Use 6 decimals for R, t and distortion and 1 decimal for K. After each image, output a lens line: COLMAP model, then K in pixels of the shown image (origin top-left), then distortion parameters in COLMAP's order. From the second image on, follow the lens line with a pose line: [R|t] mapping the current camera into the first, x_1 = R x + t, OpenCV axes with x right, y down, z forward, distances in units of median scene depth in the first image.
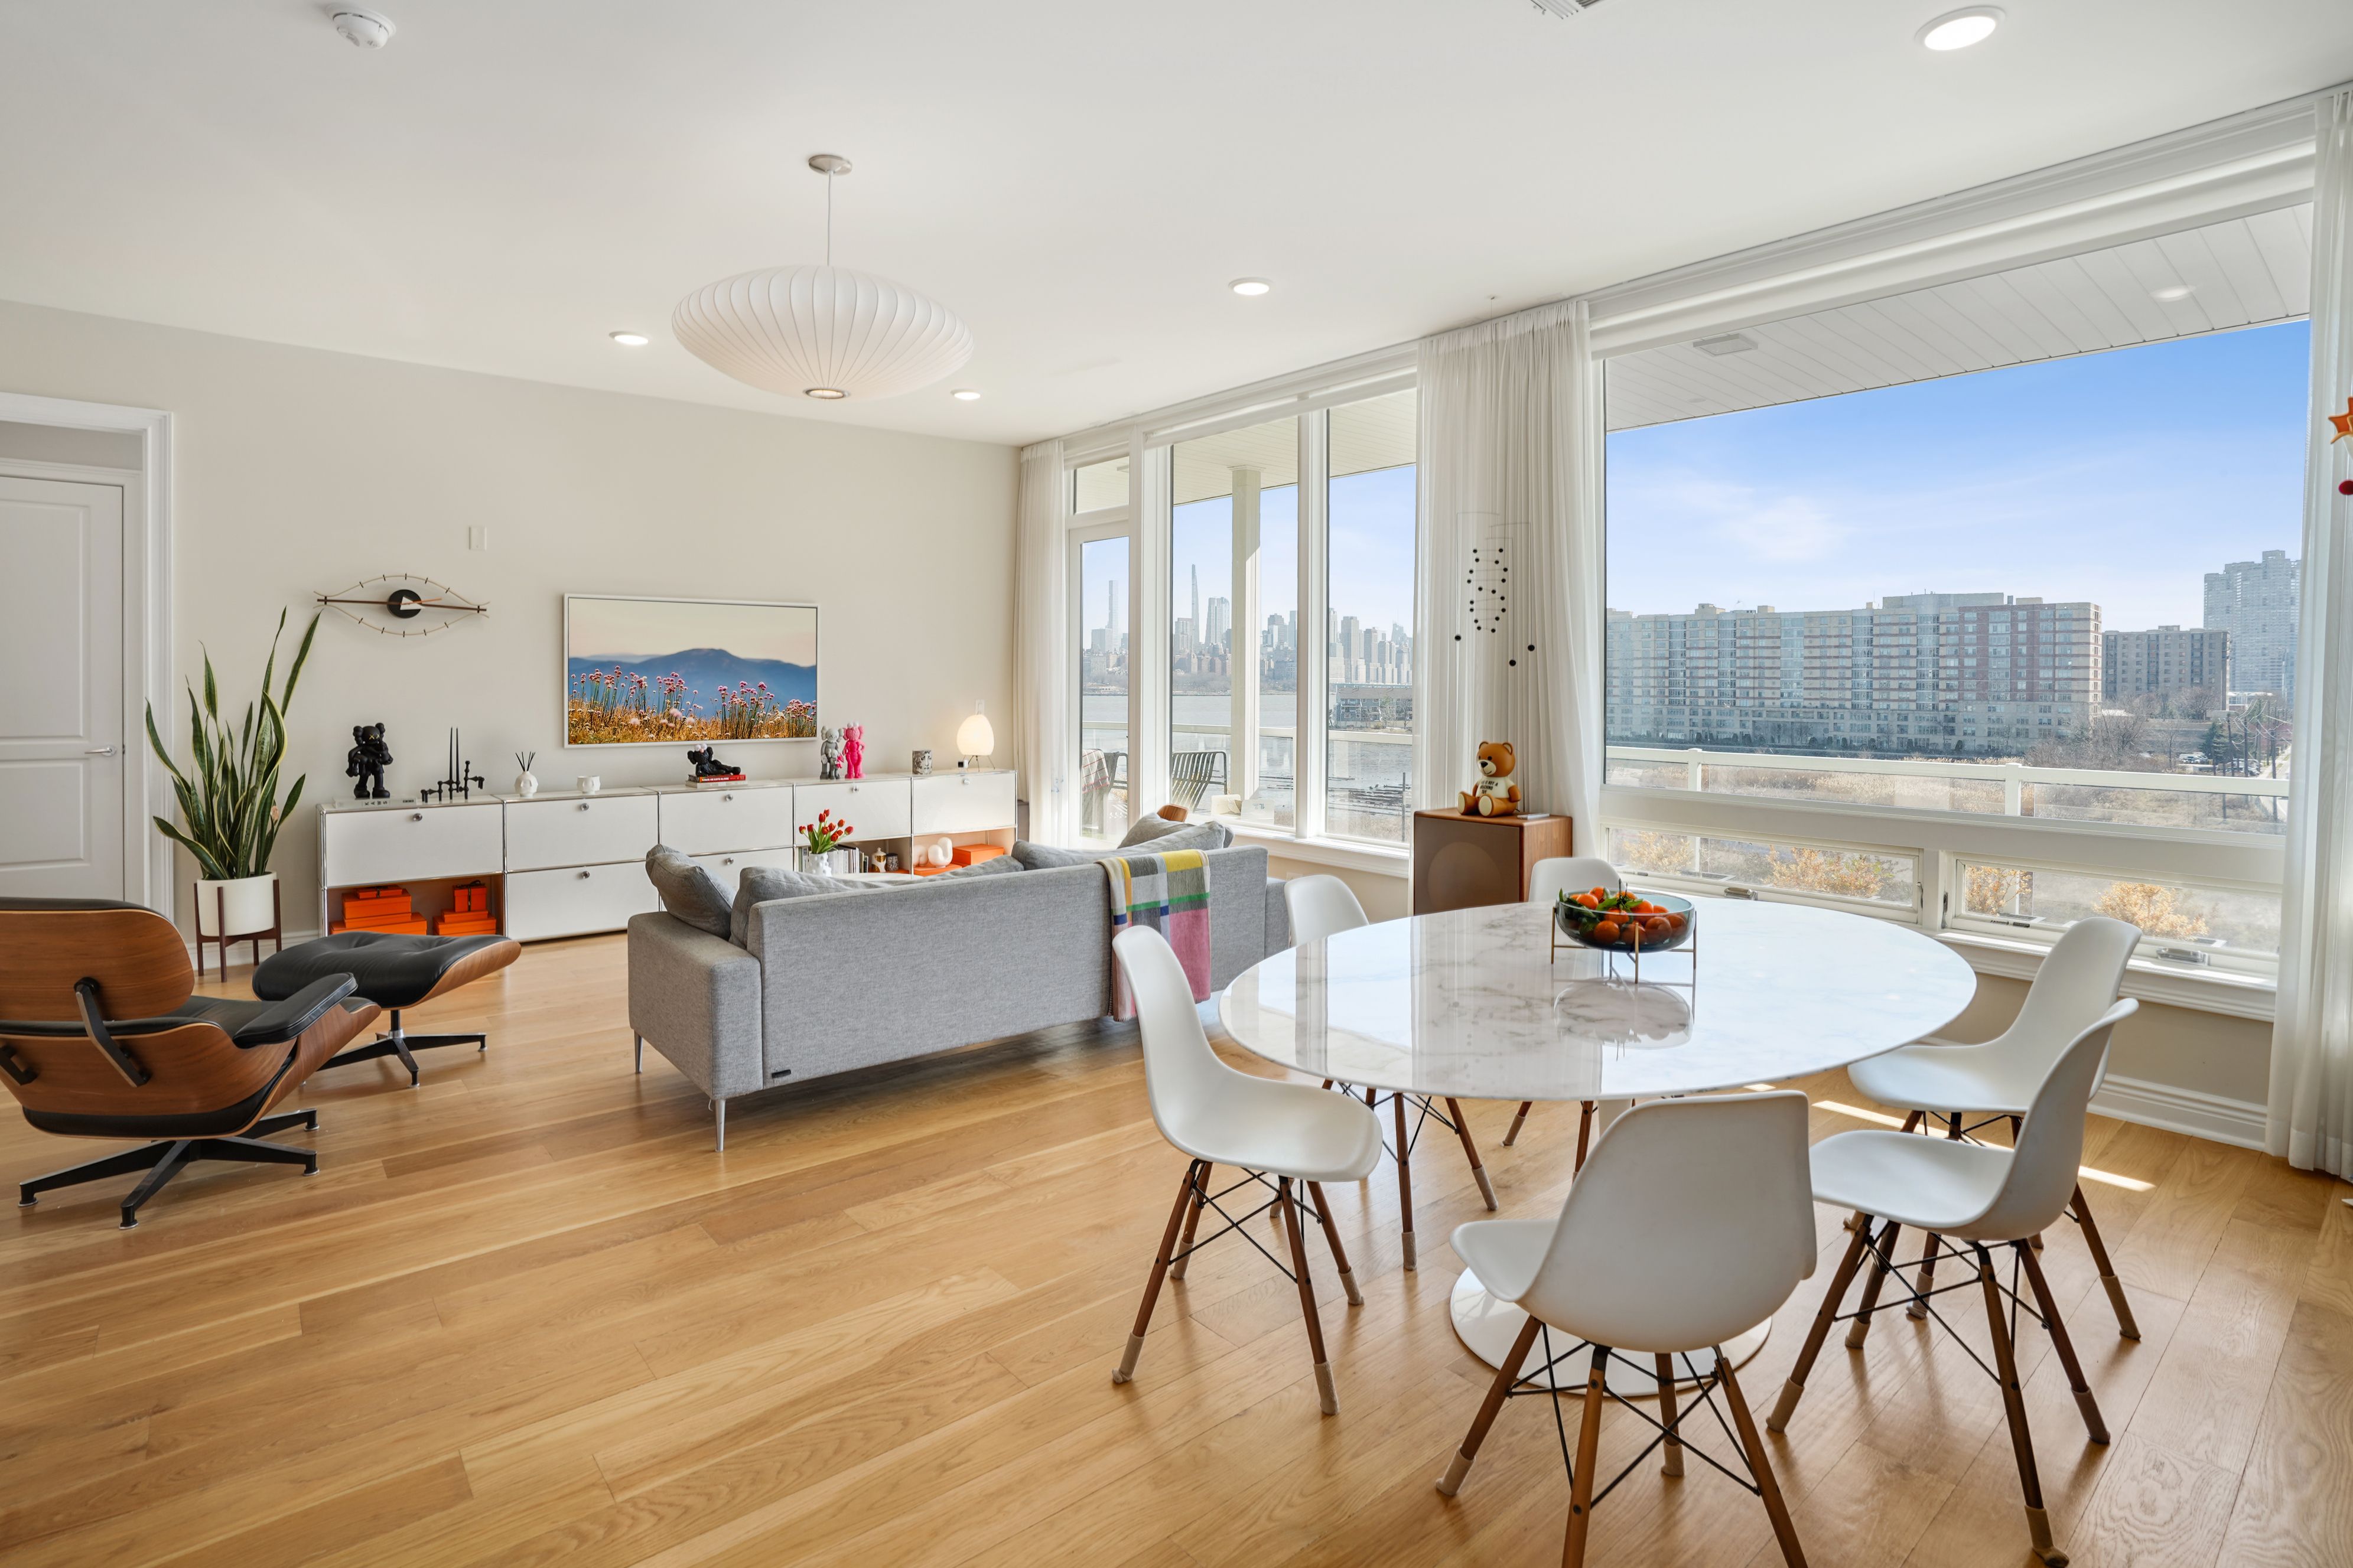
lens RADIAL K [[1168.1, 0, 1136.6], [0, 1168.1, 685.6], [0, 0, 1]] dist [0.000362, 0.000331]
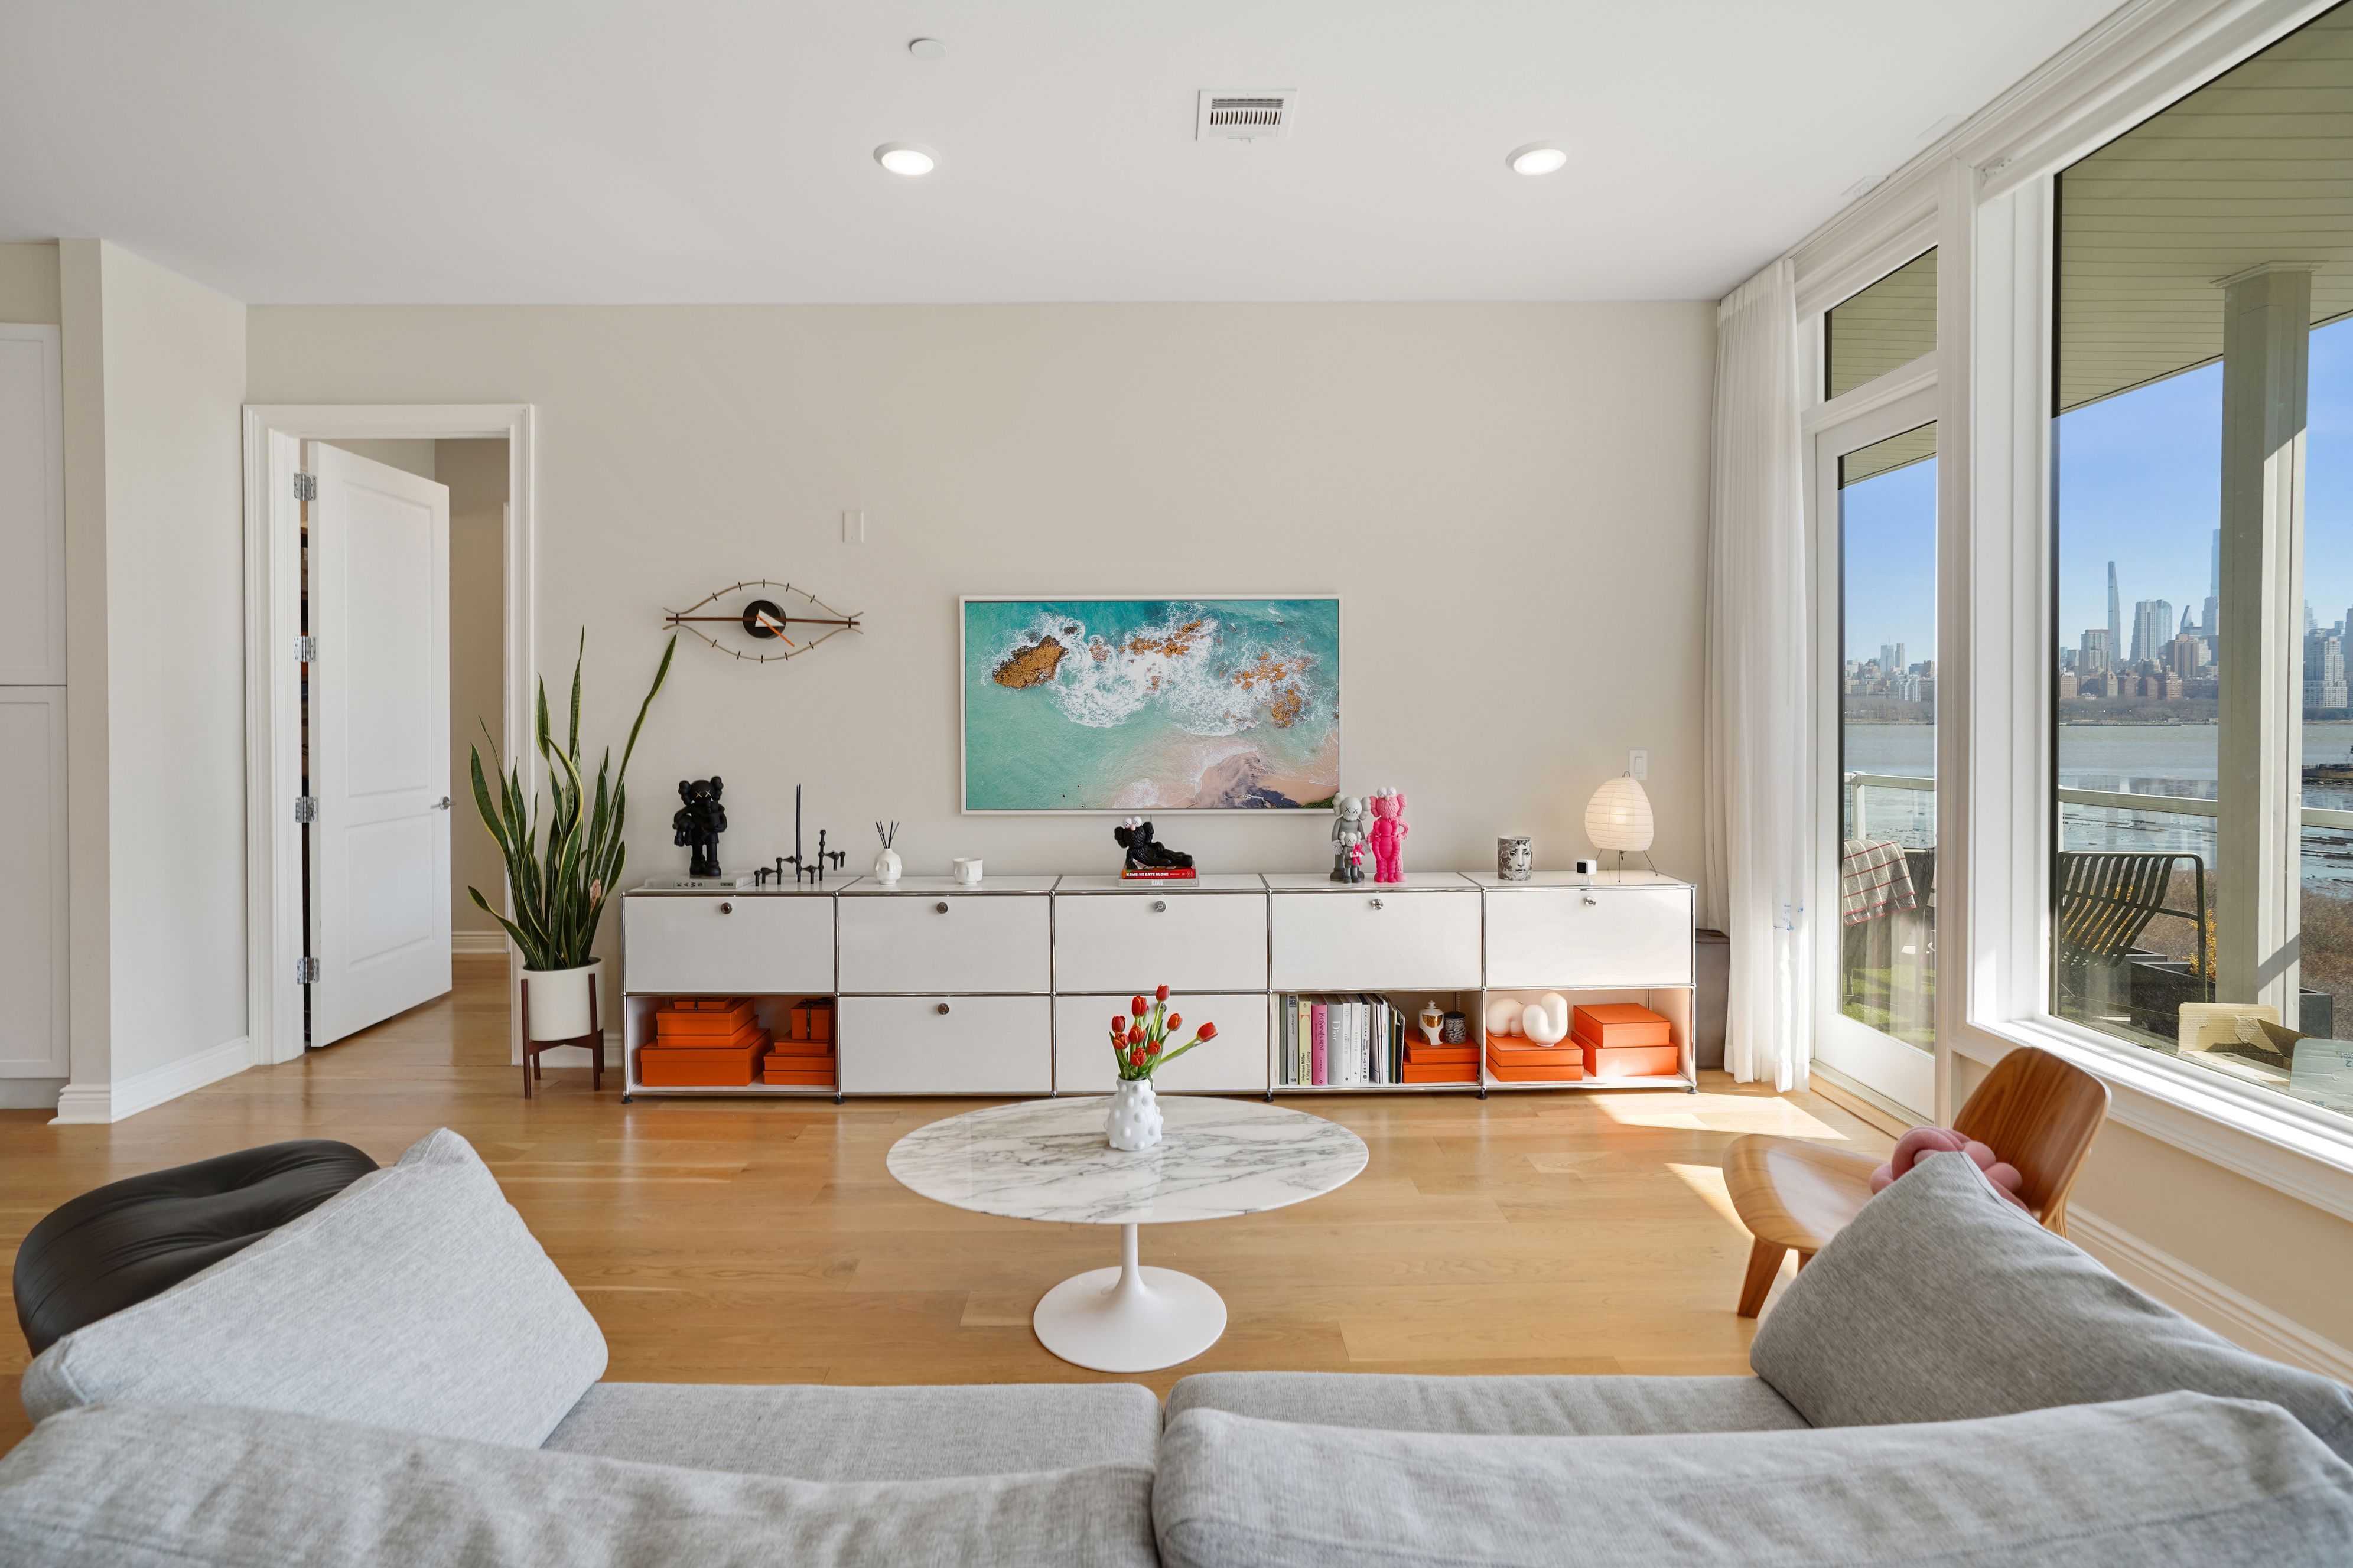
lens RADIAL K [[1106.9, 0, 1178.8], [0, 1106.9, 738.6], [0, 0, 1]] dist [-0.001163, 0.000205]
pose [[0.794398, 0.010633, -0.607305, 0.022935], [-0.000003, 0.999847, 0.017501, -0.005015], [0.607398, -0.013901, 0.794276, 0.580474]]
